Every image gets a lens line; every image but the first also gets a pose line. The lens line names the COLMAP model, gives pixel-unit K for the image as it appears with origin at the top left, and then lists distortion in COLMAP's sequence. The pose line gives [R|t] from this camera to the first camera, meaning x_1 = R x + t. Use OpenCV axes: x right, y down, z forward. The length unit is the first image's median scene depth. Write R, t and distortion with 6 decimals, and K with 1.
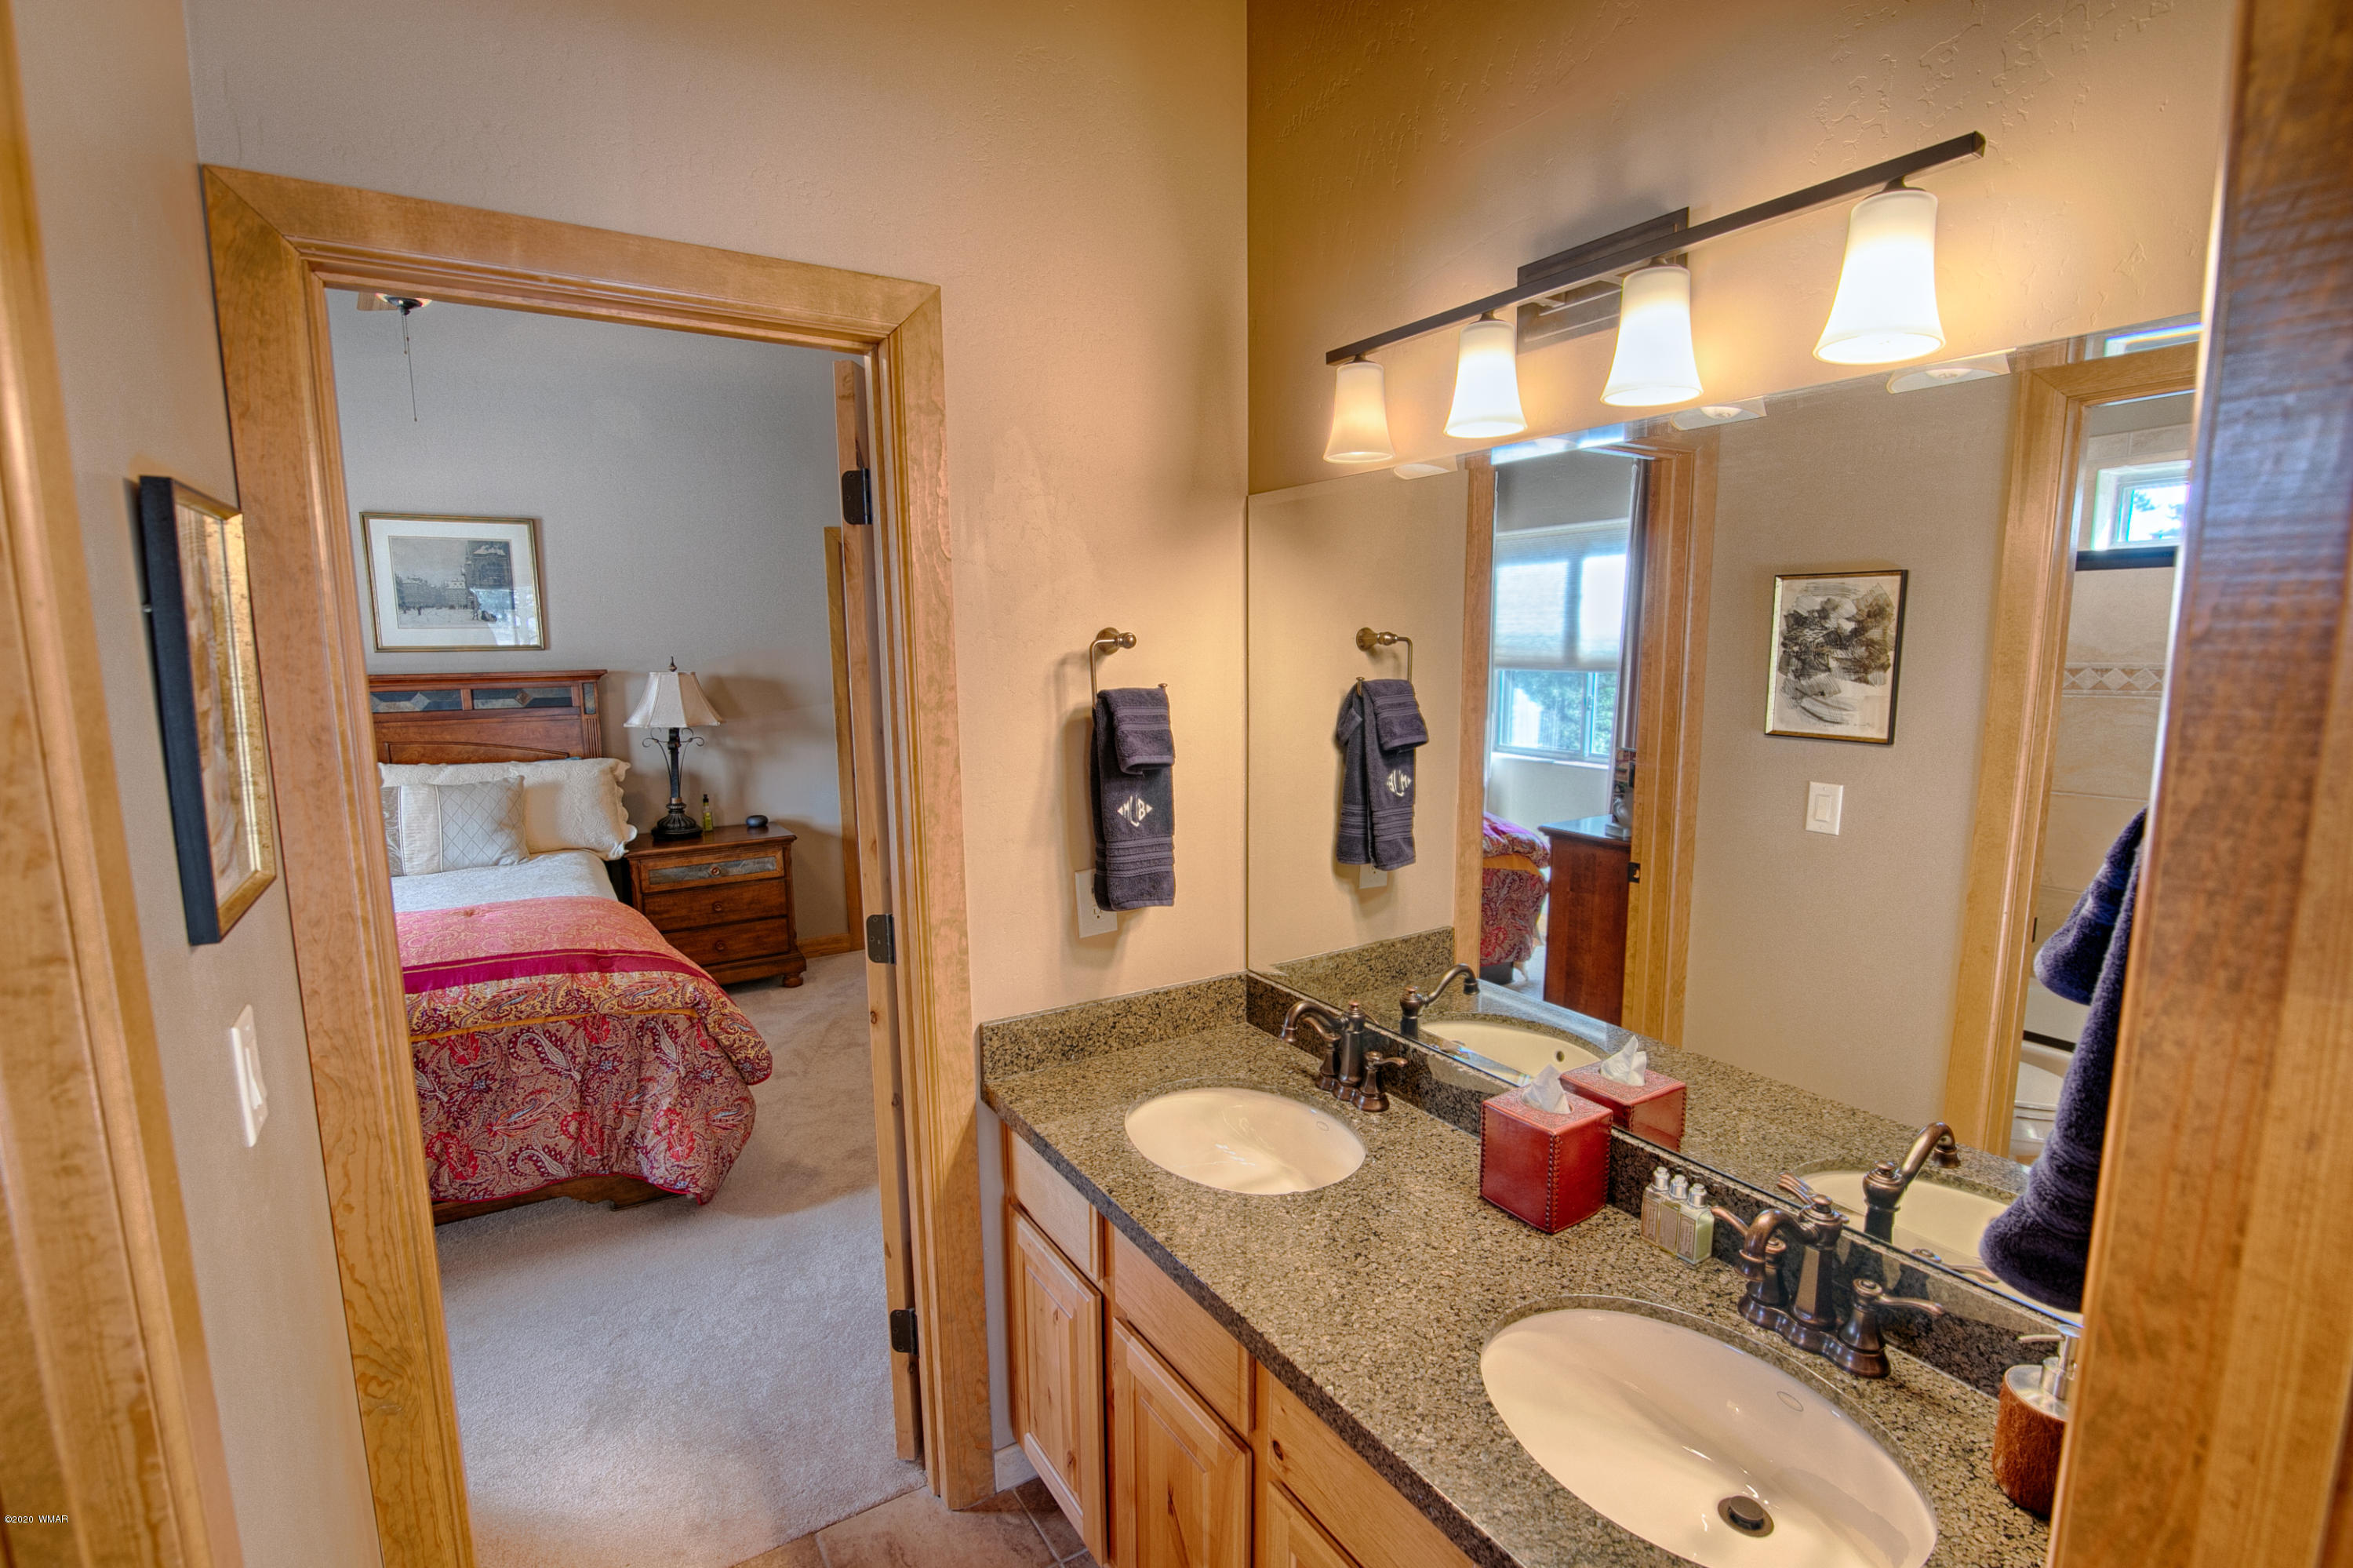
lens RADIAL K [[1079.2, 0, 1189.7], [0, 1079.2, 793.4], [0, 0, 1]] dist [-0.019318, 0.001887]
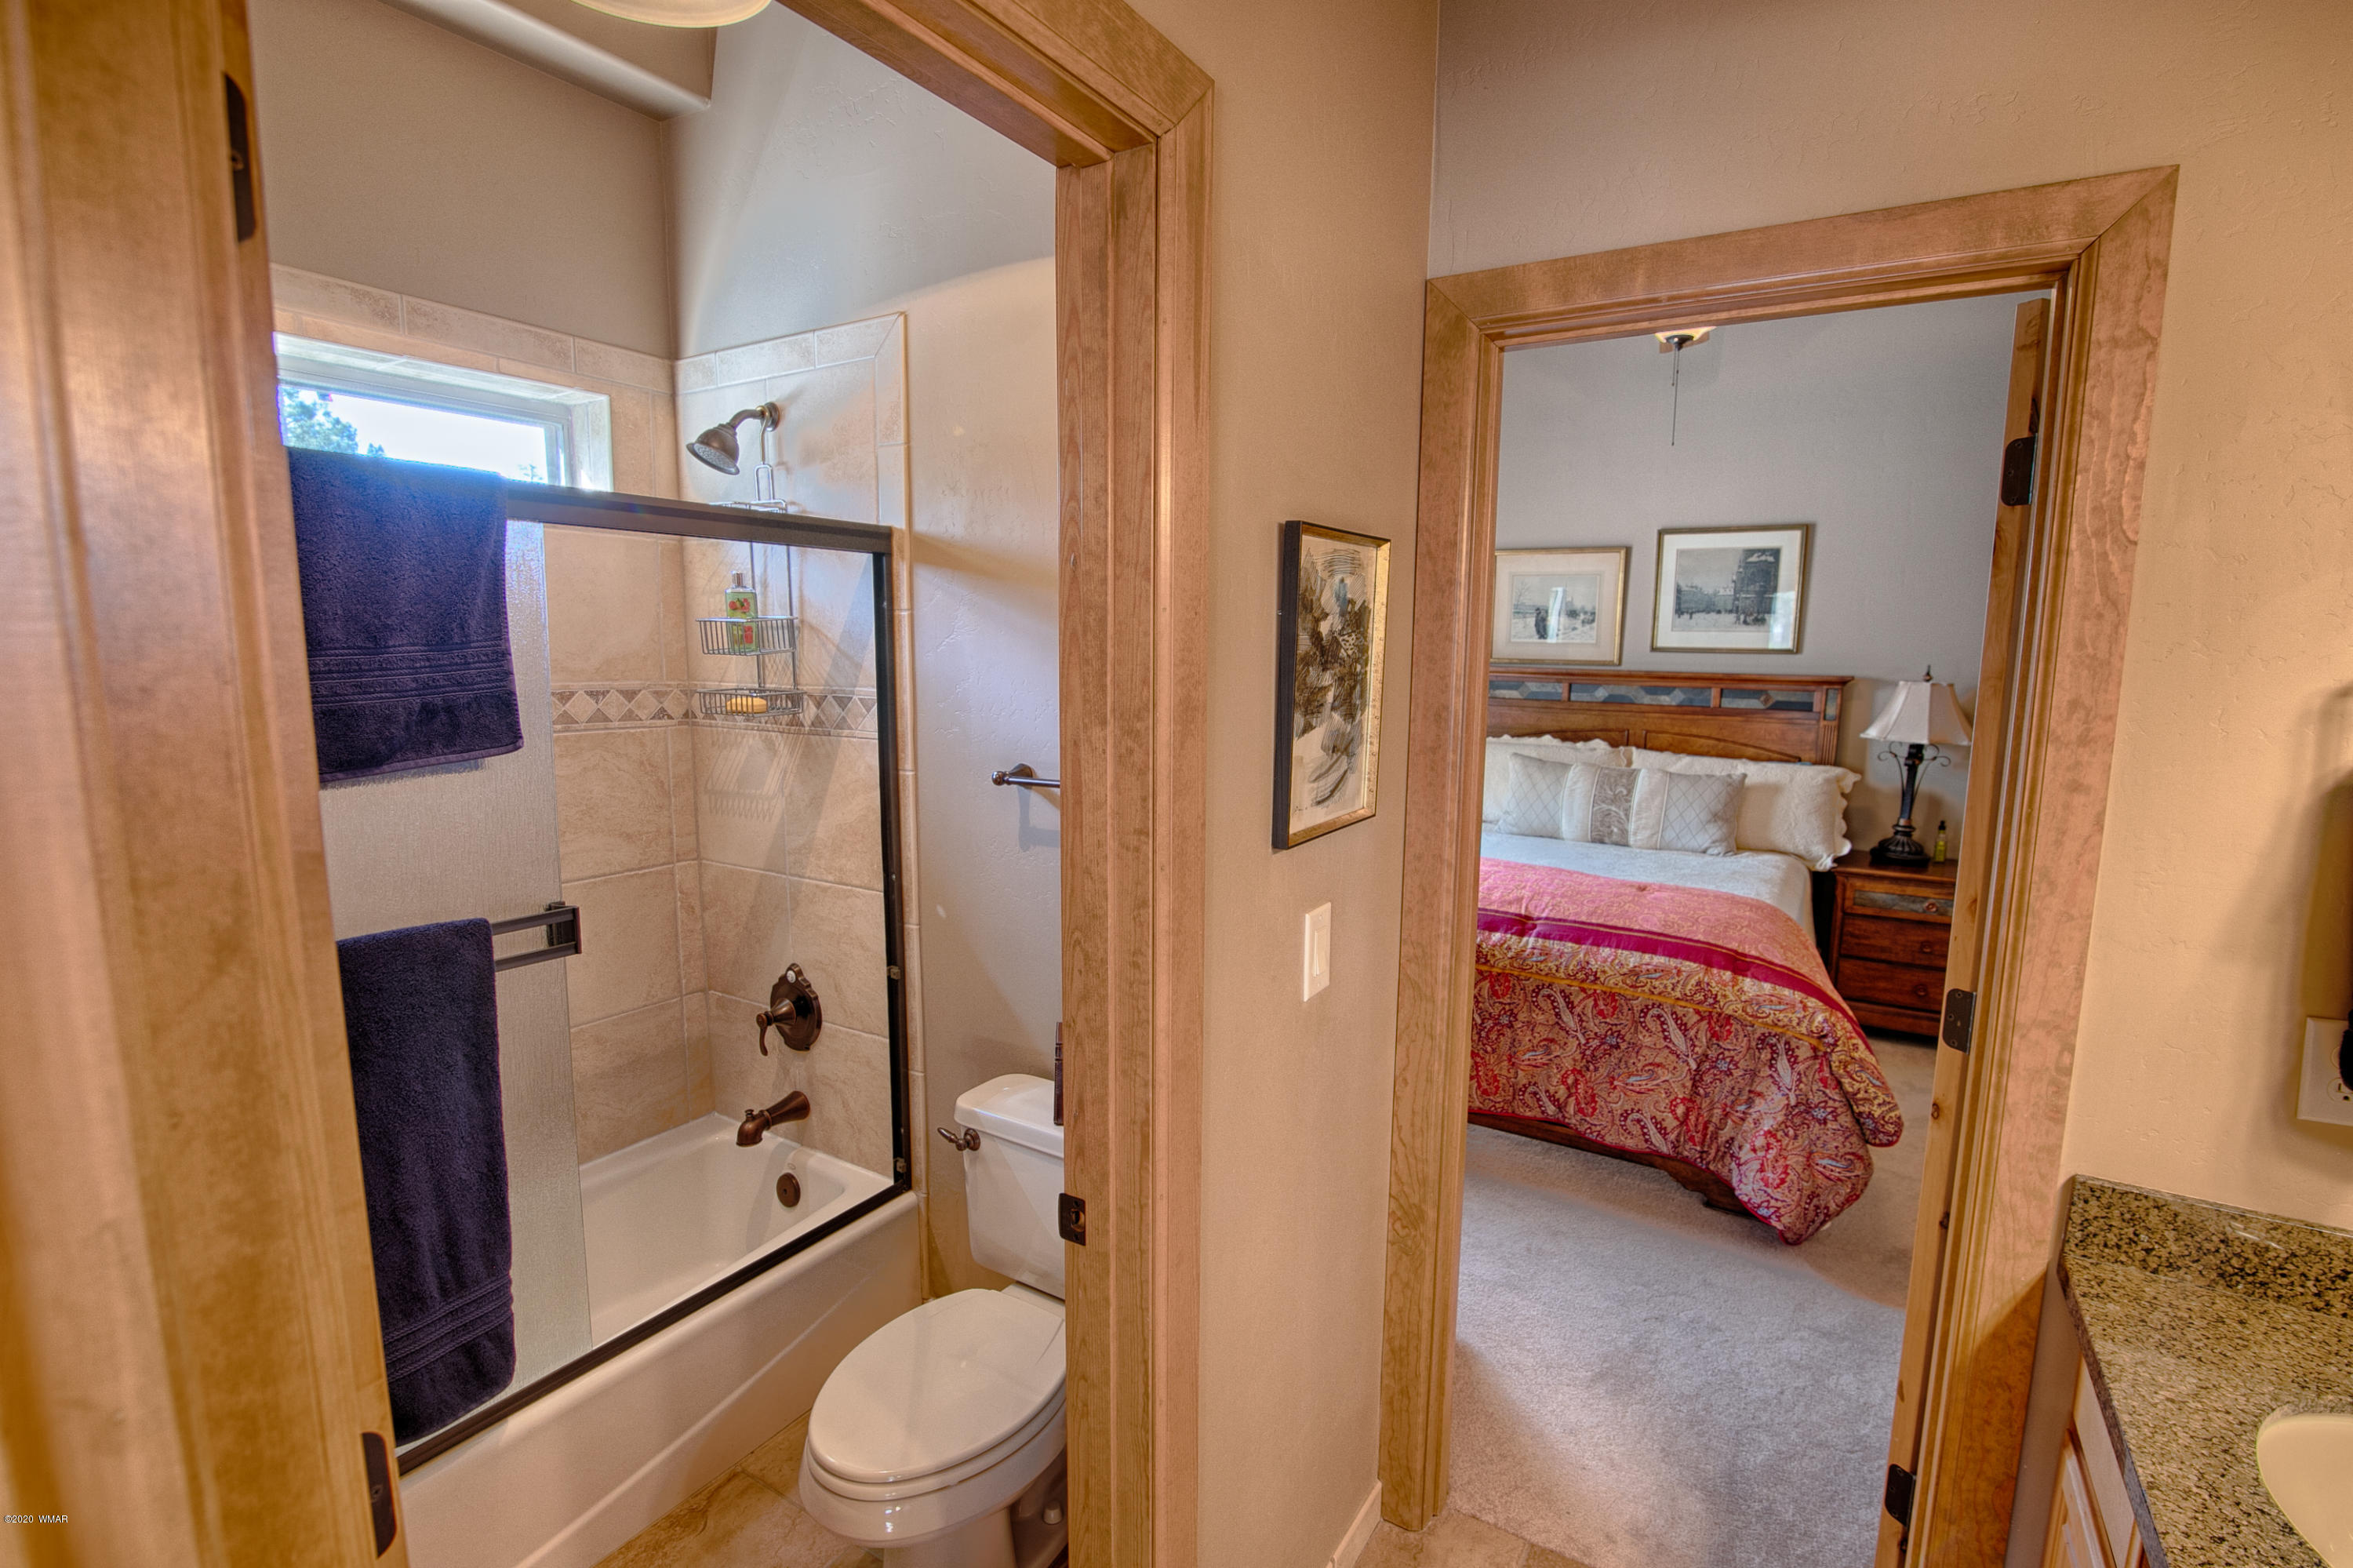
lens RADIAL K [[1079.2, 0, 1193.8], [0, 1079.2, 792.6], [0, 0, 1]] dist [-0.019318, 0.001887]
pose [[0.446723, 0.138419, -0.883900, 0.136995], [-0.143118, 0.986293, 0.082123, -0.016381], [0.883151, 0.089816, 0.460410, 0.108072]]
